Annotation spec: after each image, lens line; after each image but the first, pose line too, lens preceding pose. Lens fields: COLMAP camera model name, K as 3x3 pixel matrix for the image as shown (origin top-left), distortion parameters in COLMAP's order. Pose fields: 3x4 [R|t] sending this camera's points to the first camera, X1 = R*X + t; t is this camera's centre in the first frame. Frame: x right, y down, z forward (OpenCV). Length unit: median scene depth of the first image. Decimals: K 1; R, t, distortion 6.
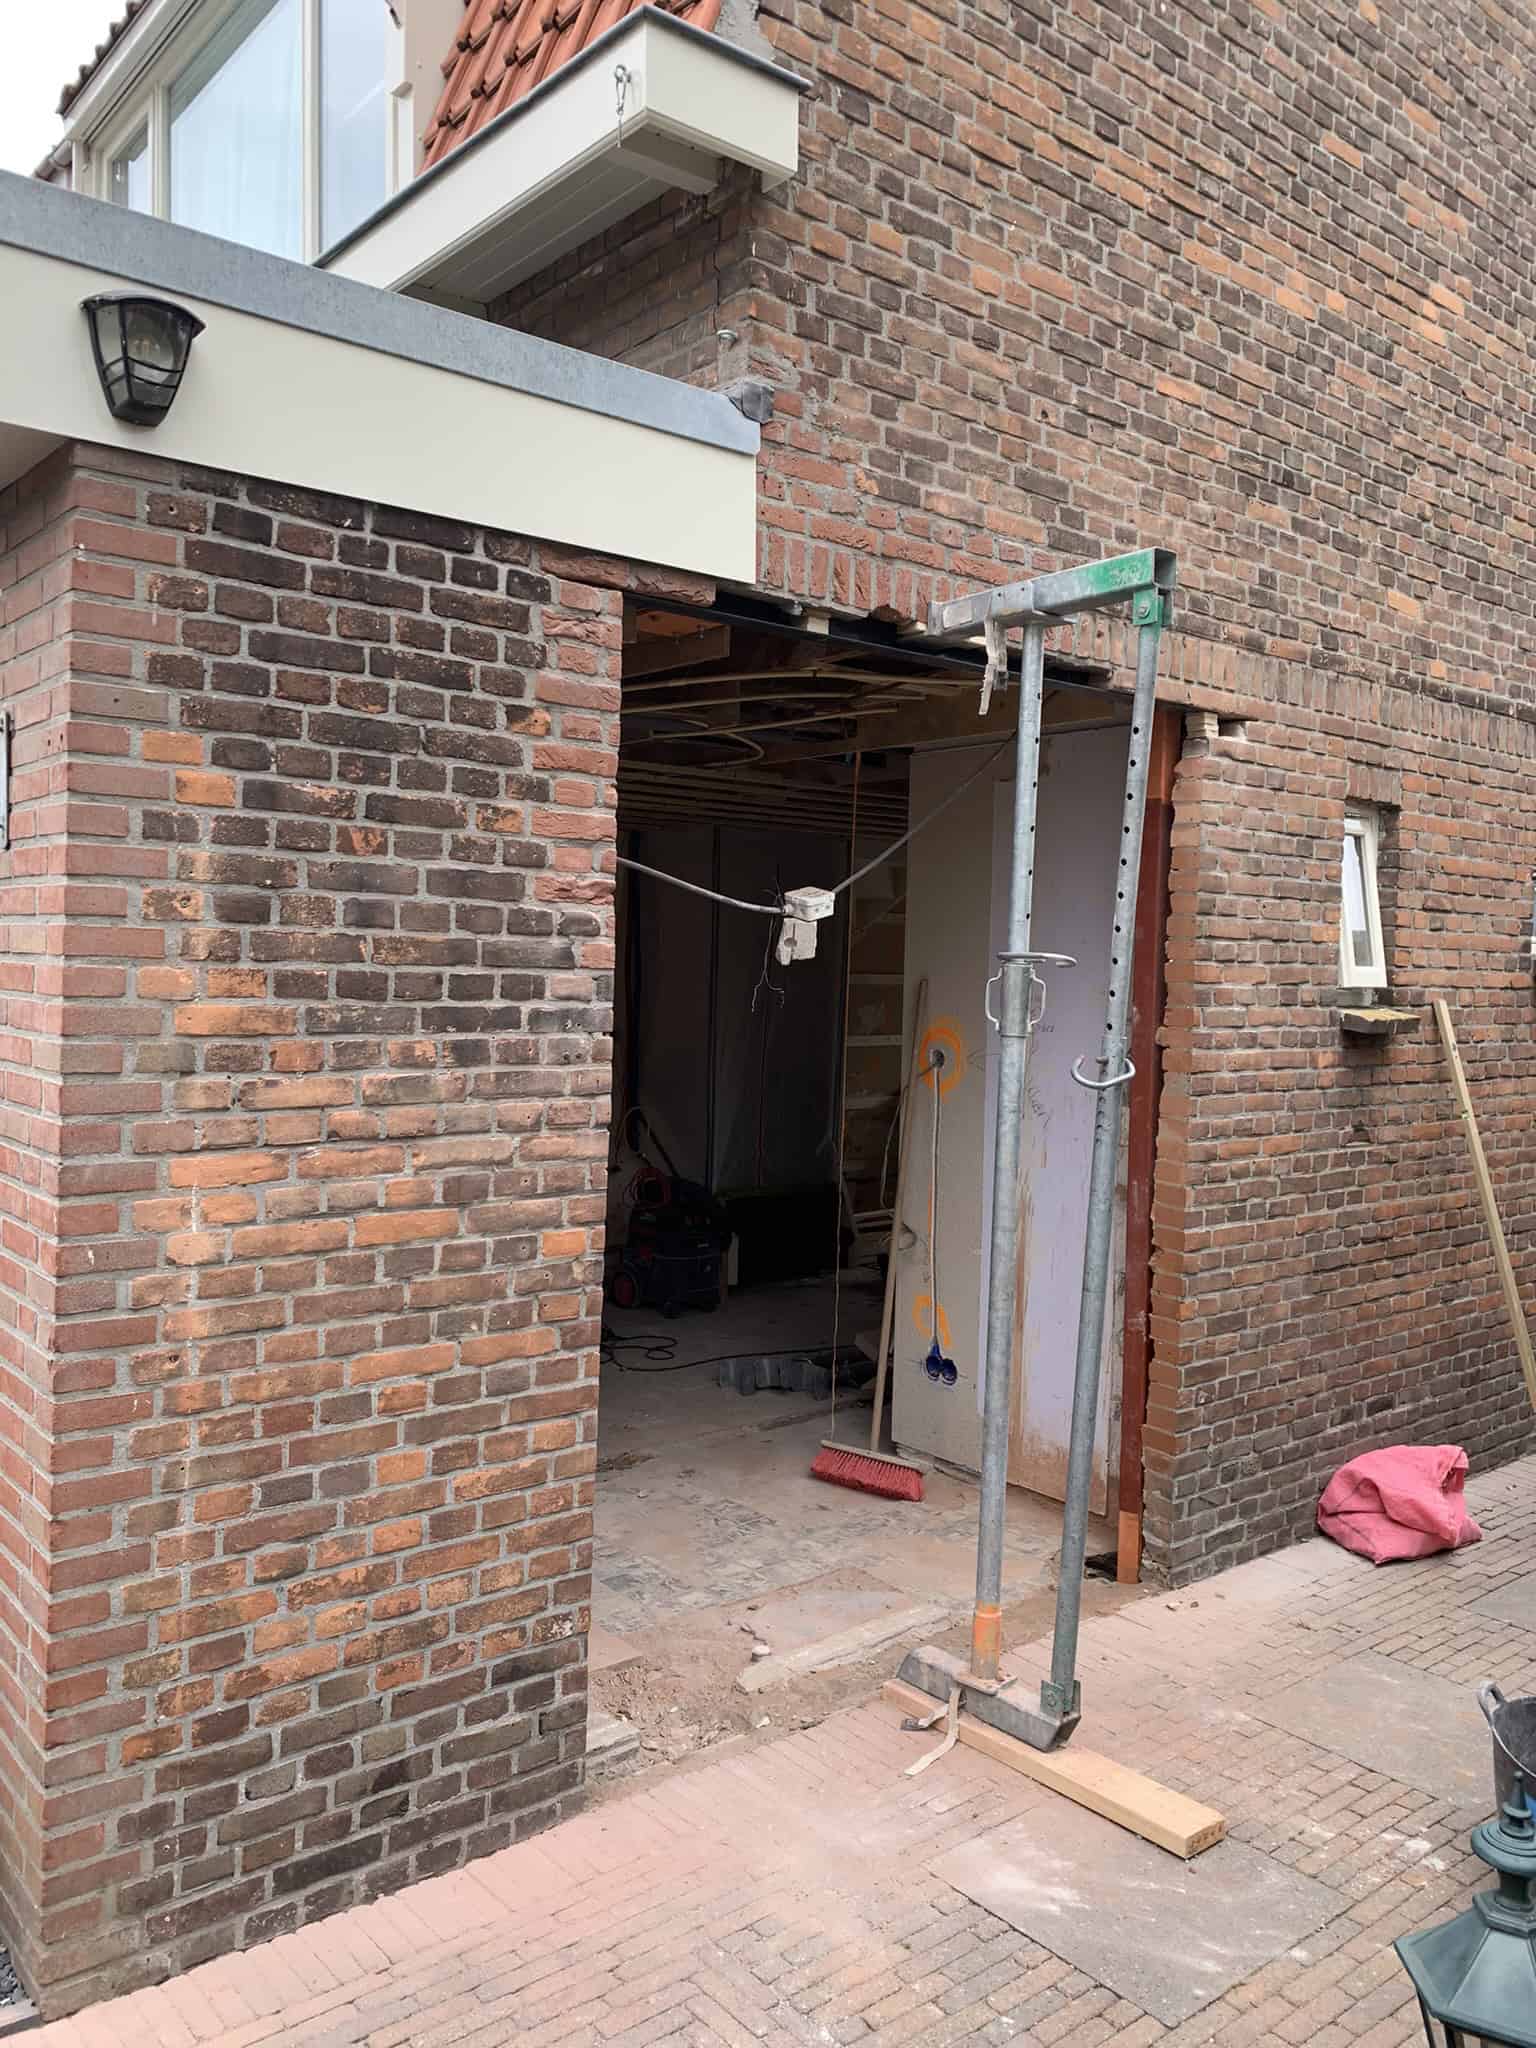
lens RADIAL K [[1557.8, 0, 768.0], [0, 1557.8, 1024.0], [0, 0, 1]] dist [0.008532, 0.004773]
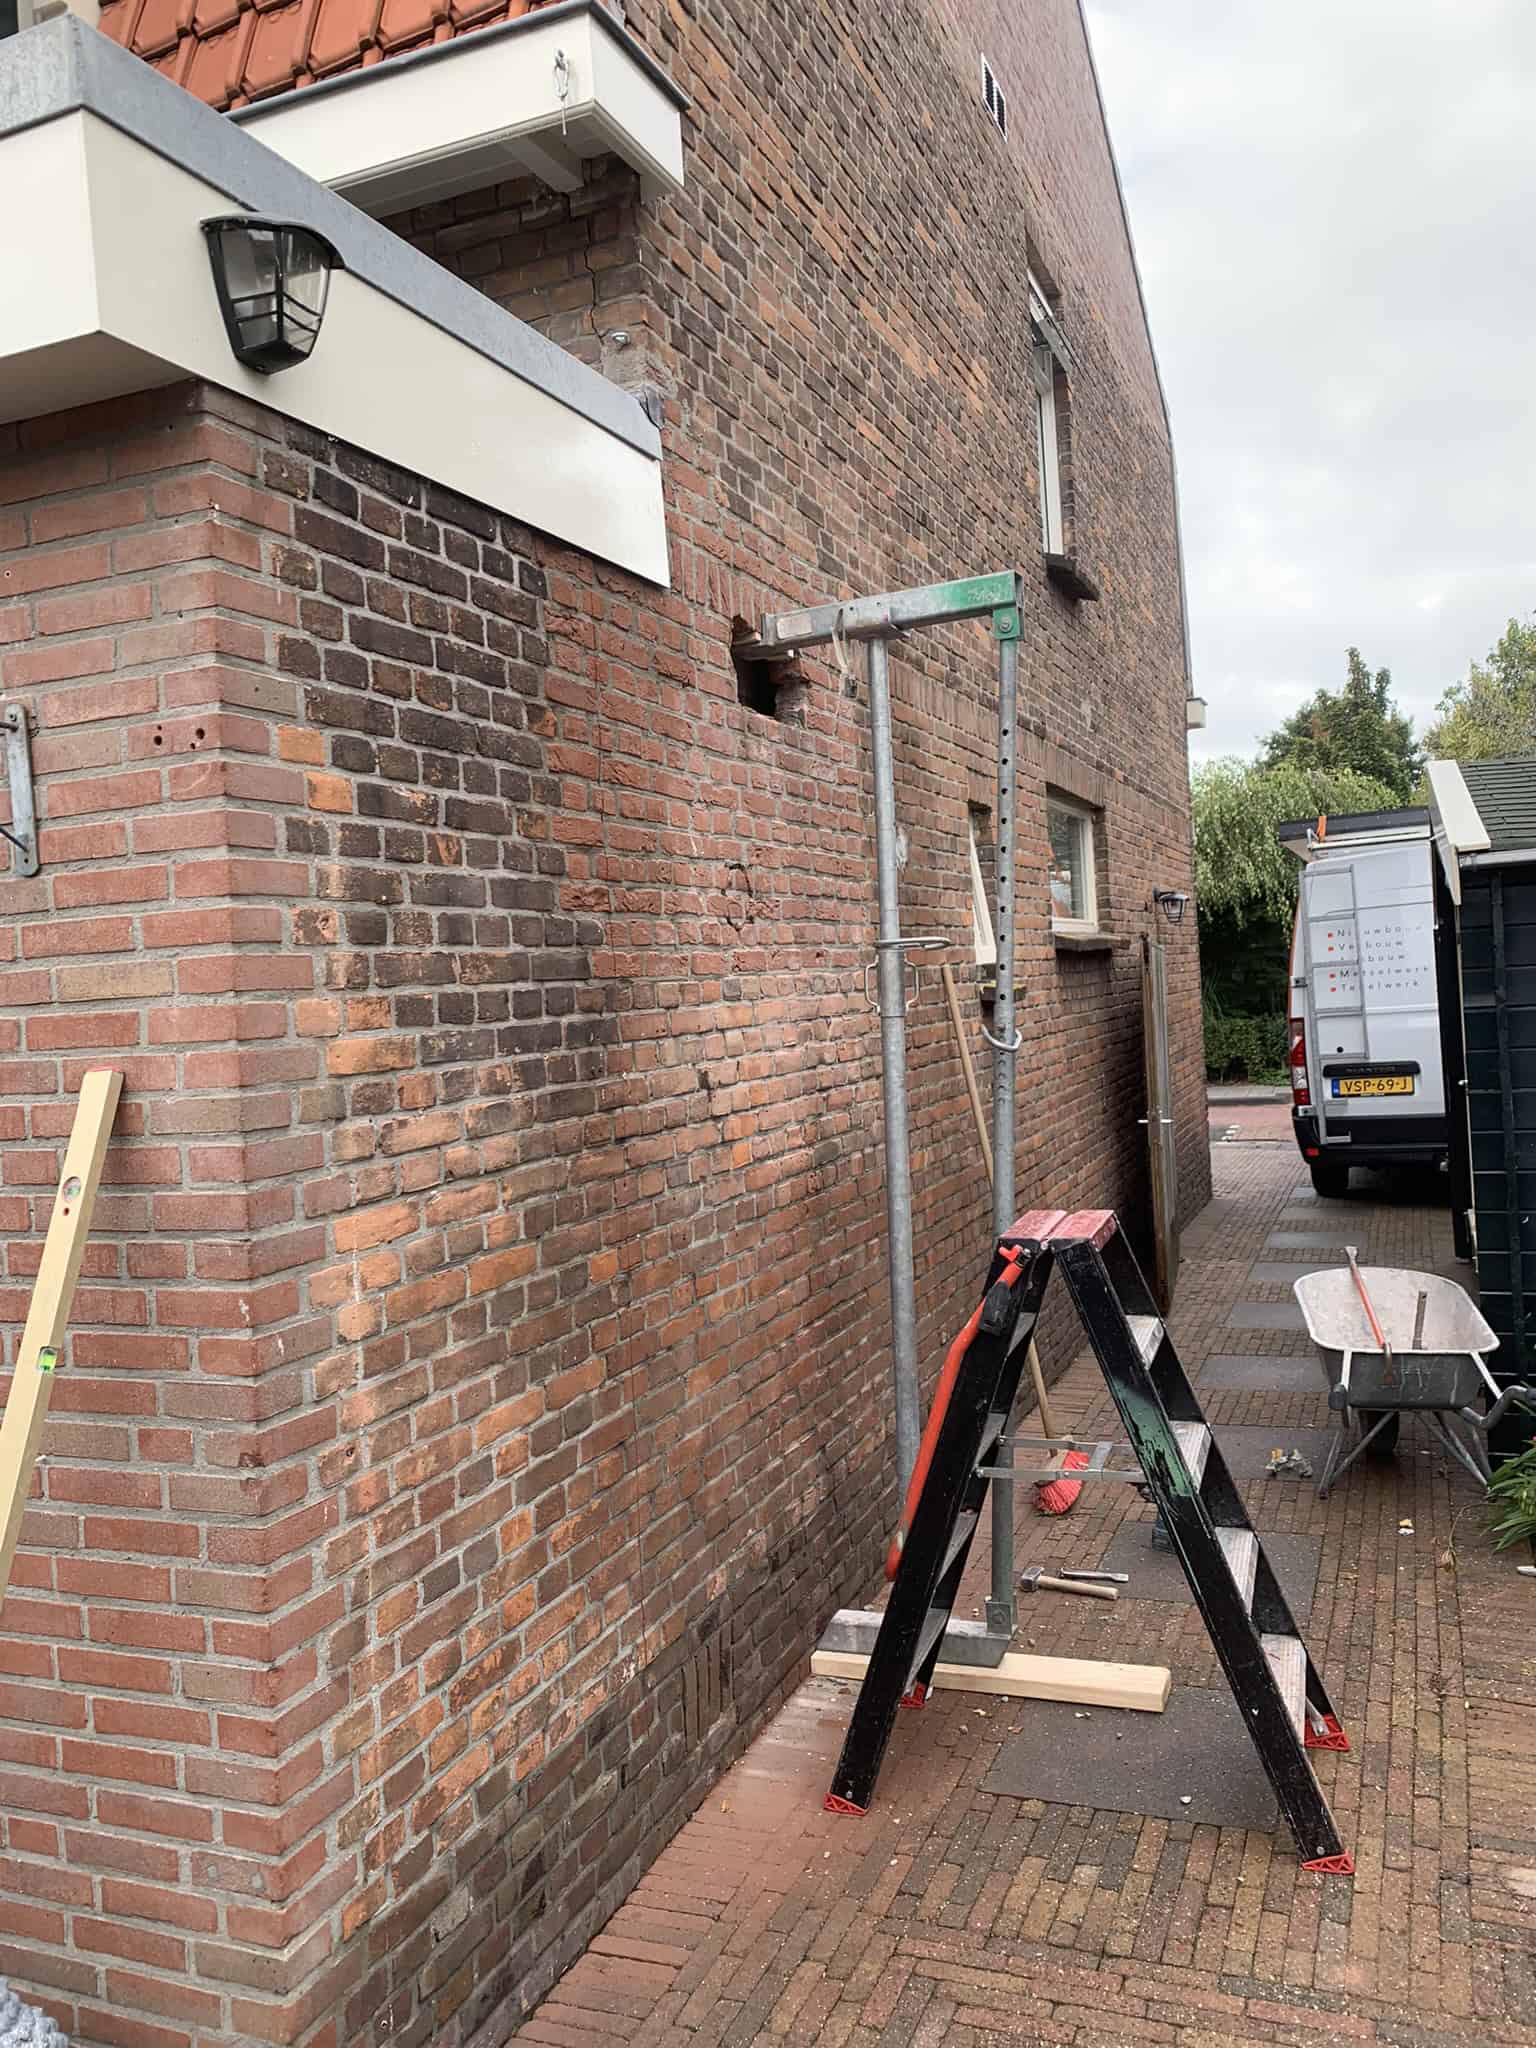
lens RADIAL K [[1561.4, 0, 771.3], [0, 1561.4, 1019.0], [0, 0, 1]] dist [0.015686, -0.001987]
pose [[0.876993, -0.088446, 0.472293, -0.537461], [0.099403, 0.995046, 0.001763, -0.001852], [-0.470109, 0.045401, 0.881440, 0.111990]]
